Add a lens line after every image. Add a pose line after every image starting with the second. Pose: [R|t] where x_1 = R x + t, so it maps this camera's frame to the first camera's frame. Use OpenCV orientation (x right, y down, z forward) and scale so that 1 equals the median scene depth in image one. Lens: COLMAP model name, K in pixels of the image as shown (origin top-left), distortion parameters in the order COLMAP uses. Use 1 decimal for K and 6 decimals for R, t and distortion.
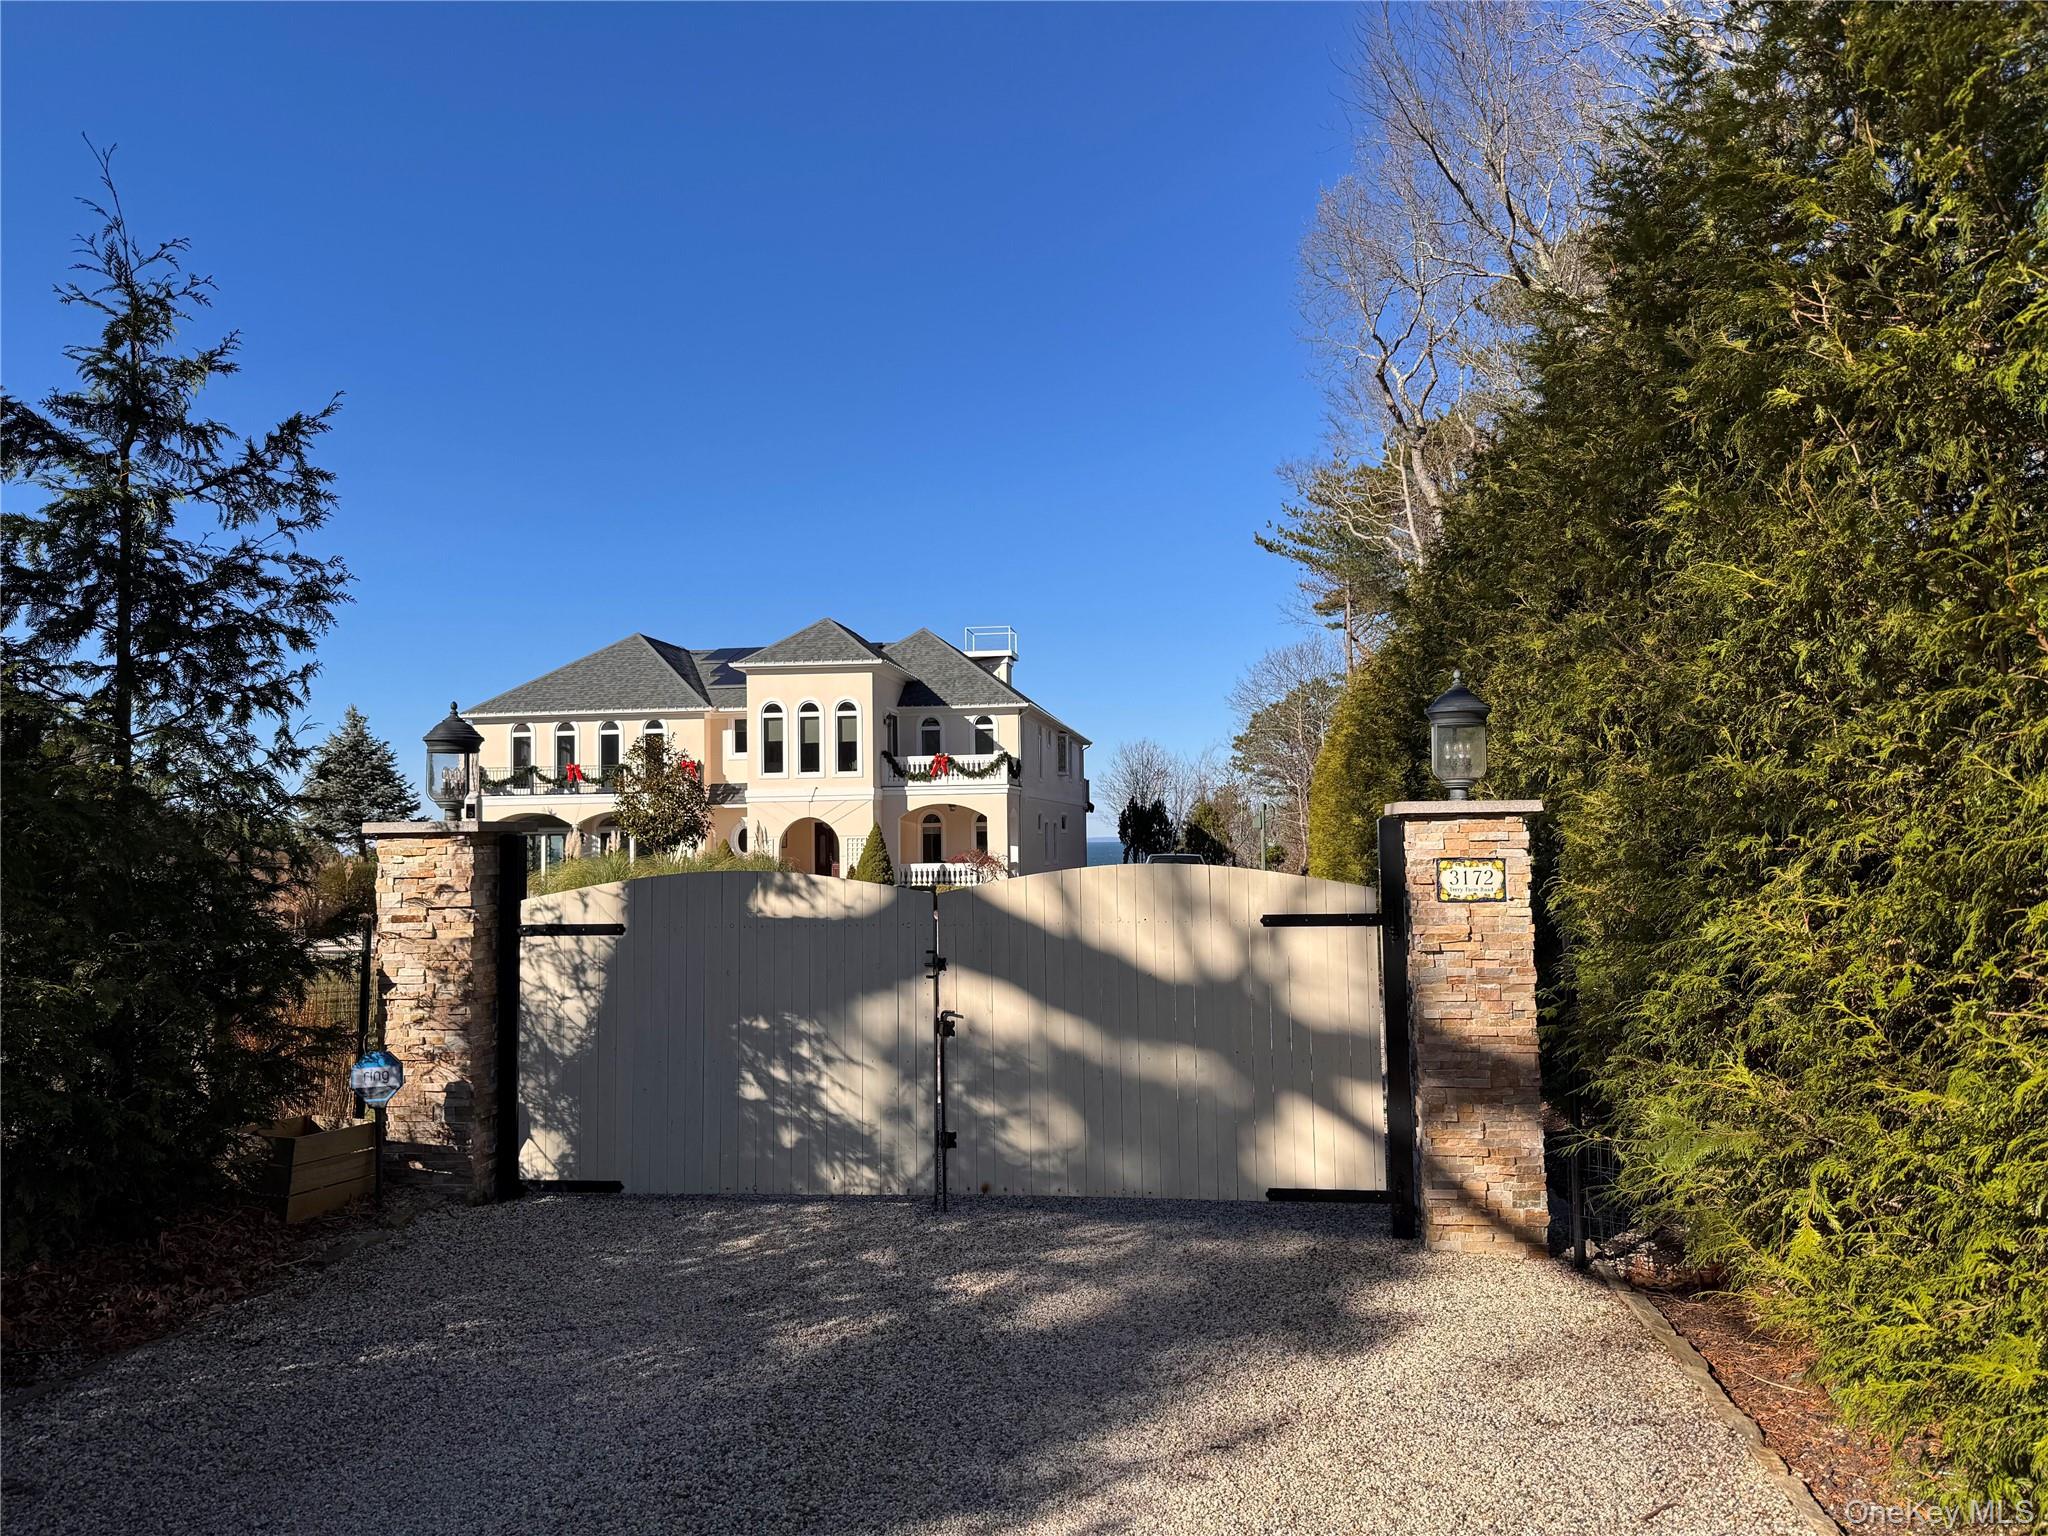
lens RADIAL K [[1429.4, 0, 1024.0], [0, 1429.4, 768.0], [0, 0, 1]] dist [0.074768, -0.002393]
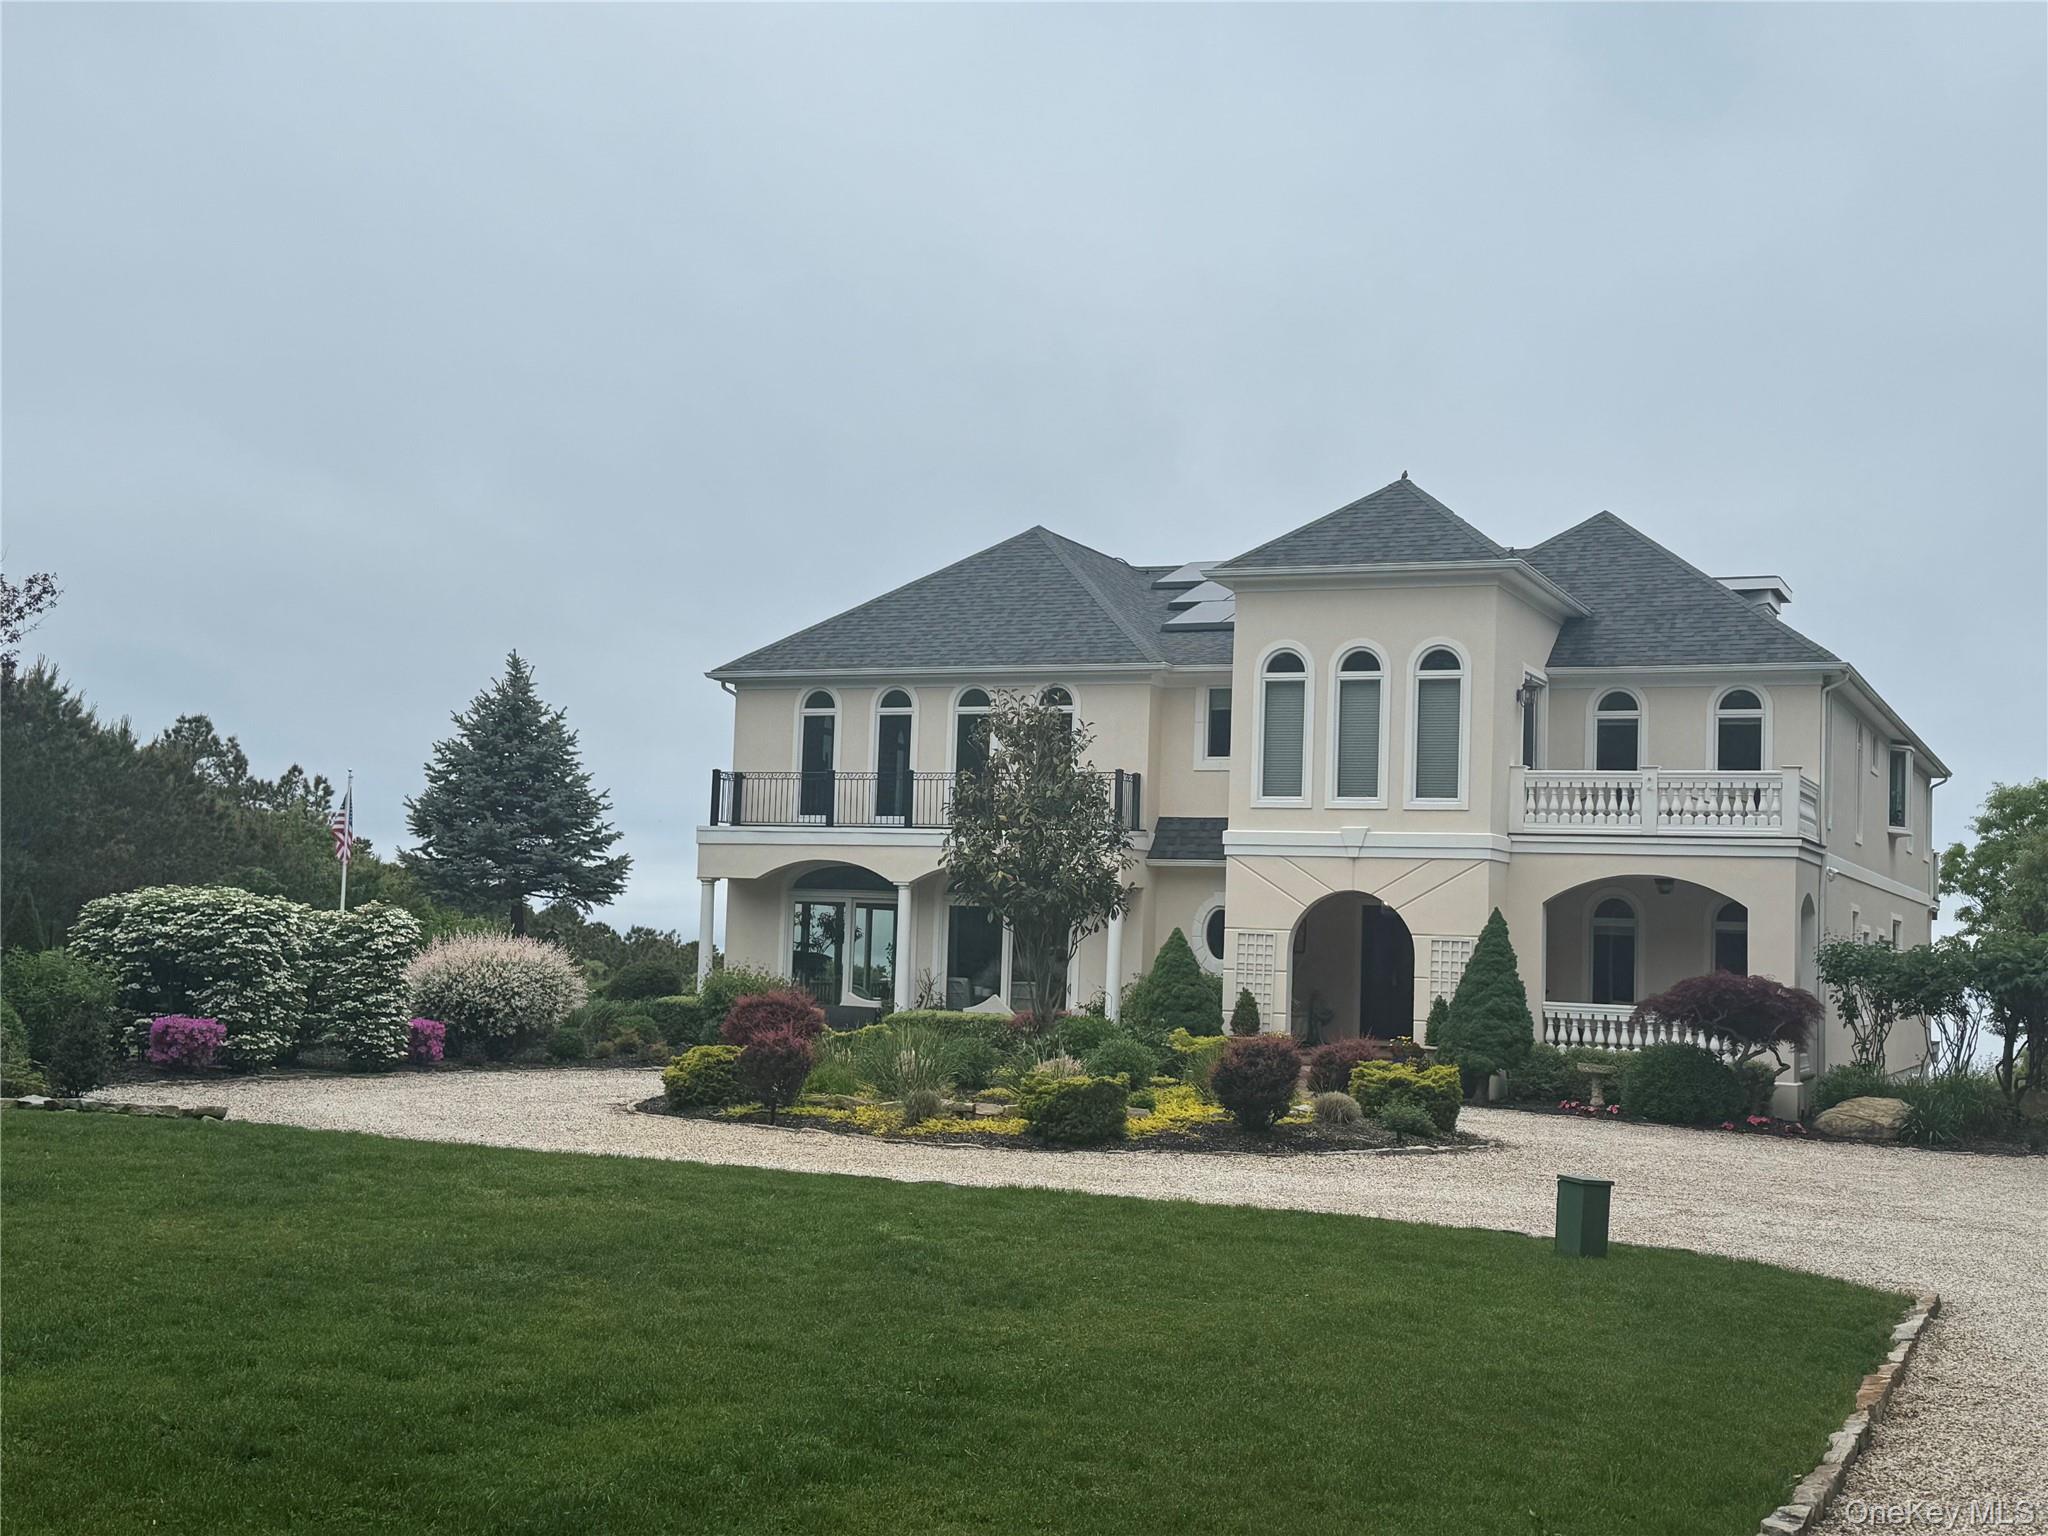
lens RADIAL K [[2601.6, 0, 1024.0], [0, 2601.6, 768.0], [0, 0, 1]] dist [0.173136, 0.005408]
pose [[0.962050, 0.033247, -0.270841, -0.020695], [-0.038620, 0.999148, -0.014531, 0.010519], [0.270128, 0.024440, 0.962514, 0.129700]]
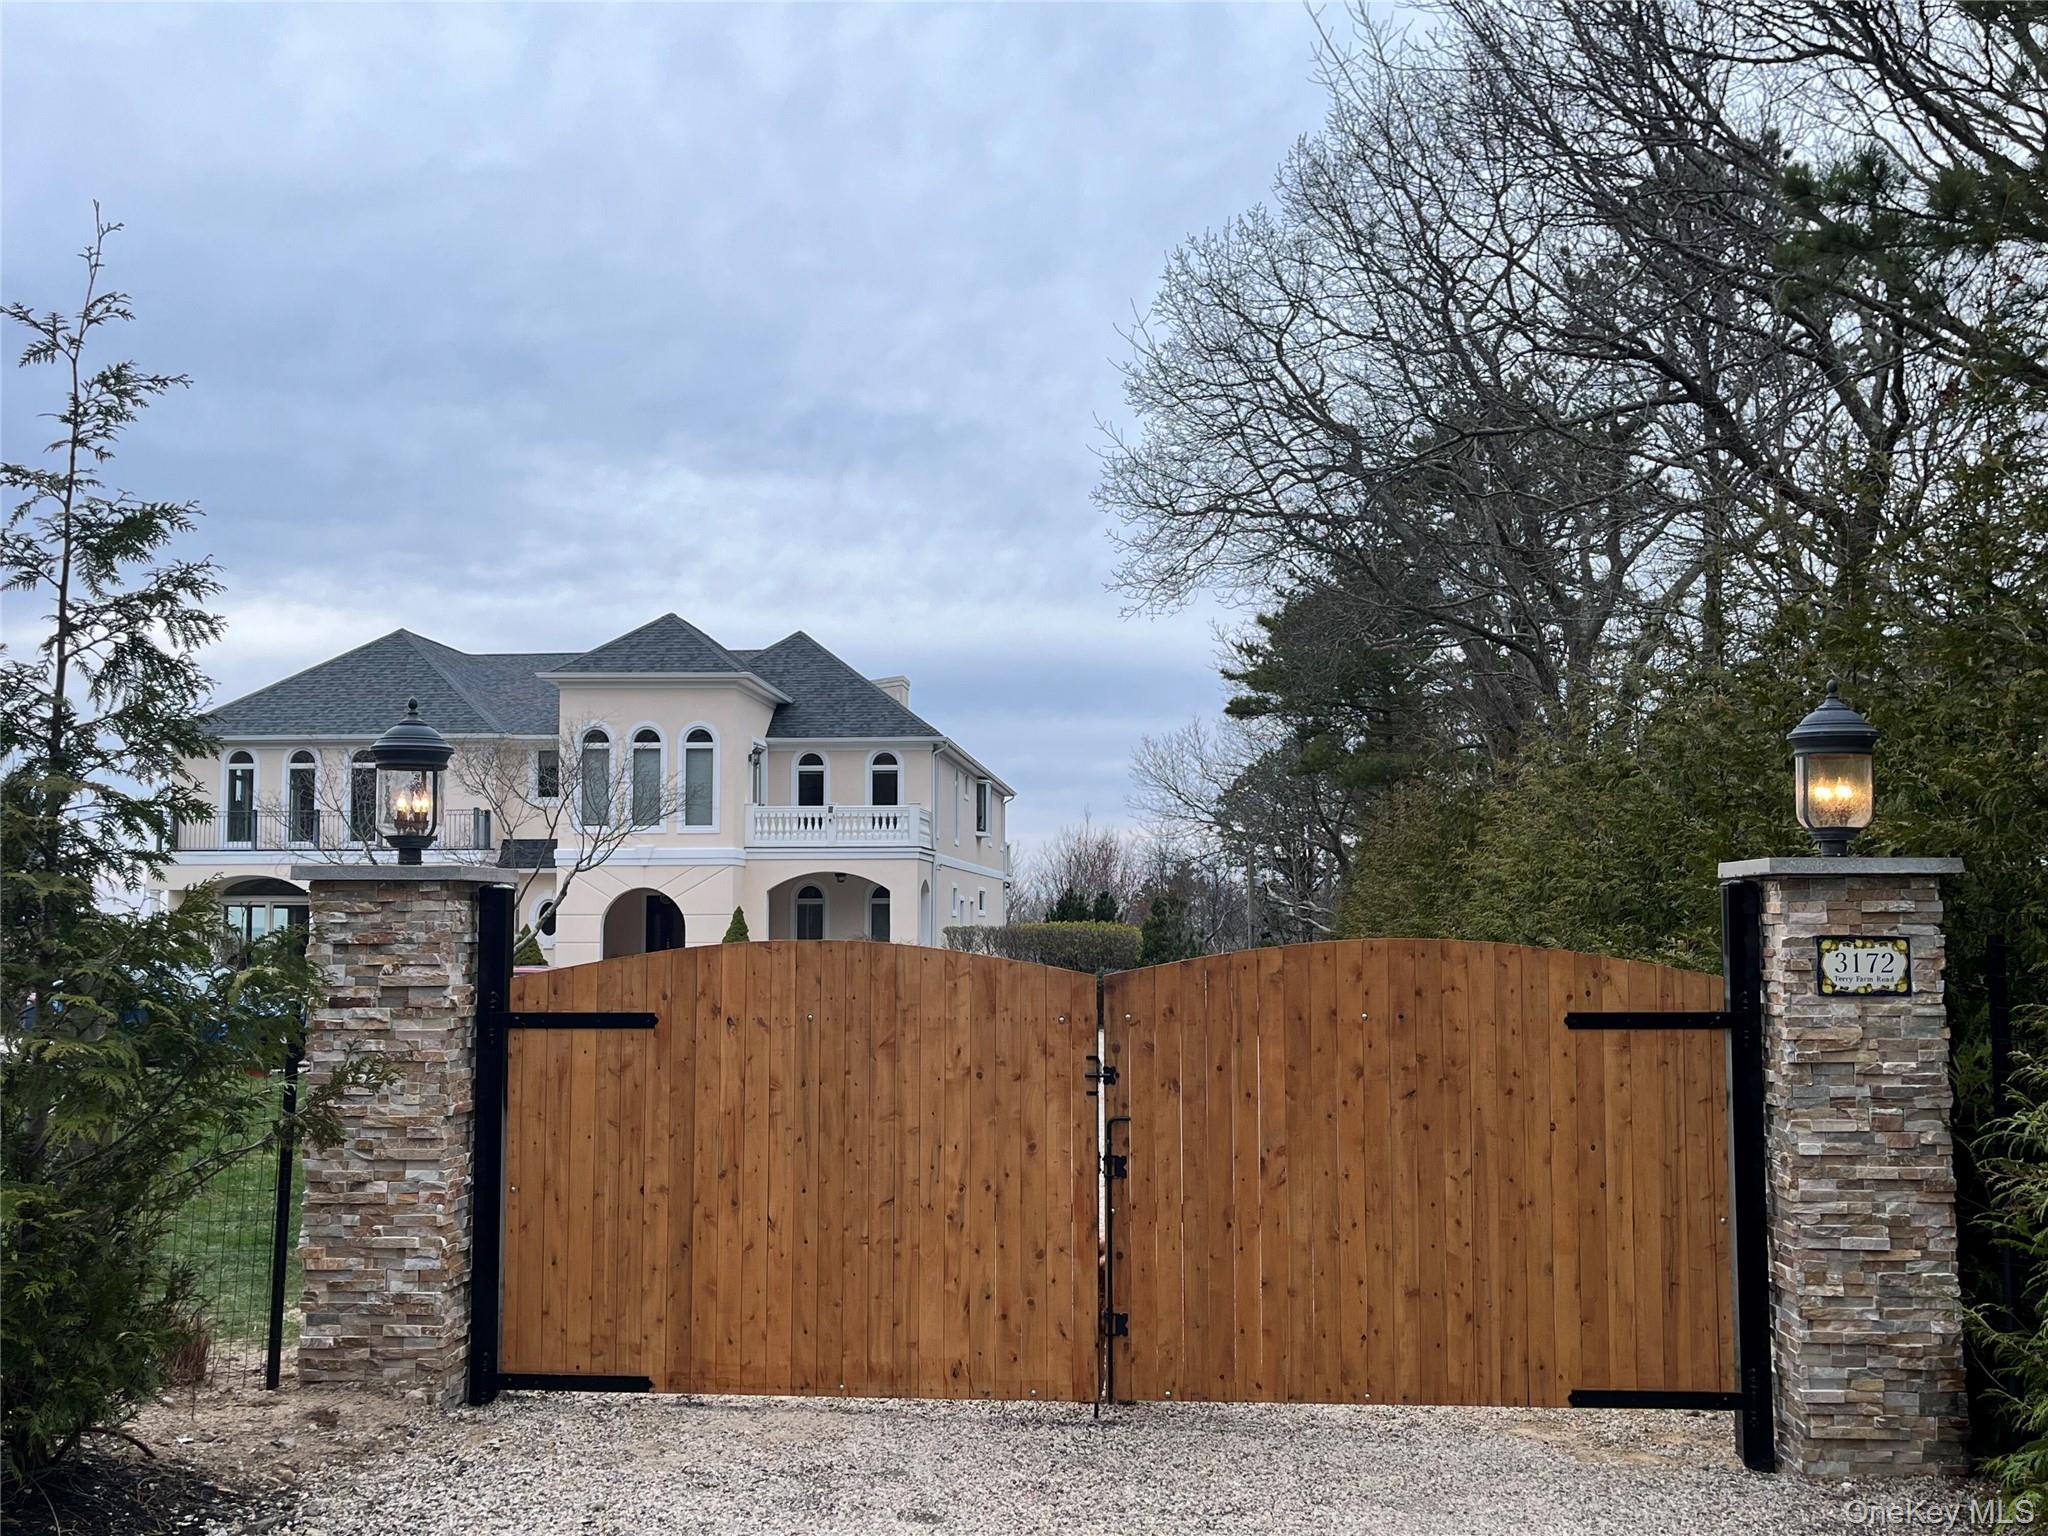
lens RADIAL K [[1938.8, 0, 1024.0], [0, 1938.8, 768.0], [0, 0, 1]] dist [0.016064, 0.011113]
pose [[0.998009, 0.020062, 0.059799, -0.017411], [-0.018203, 0.999339, -0.031481, 0.001576], [-0.060391, 0.030329, 0.997714, 0.003559]]
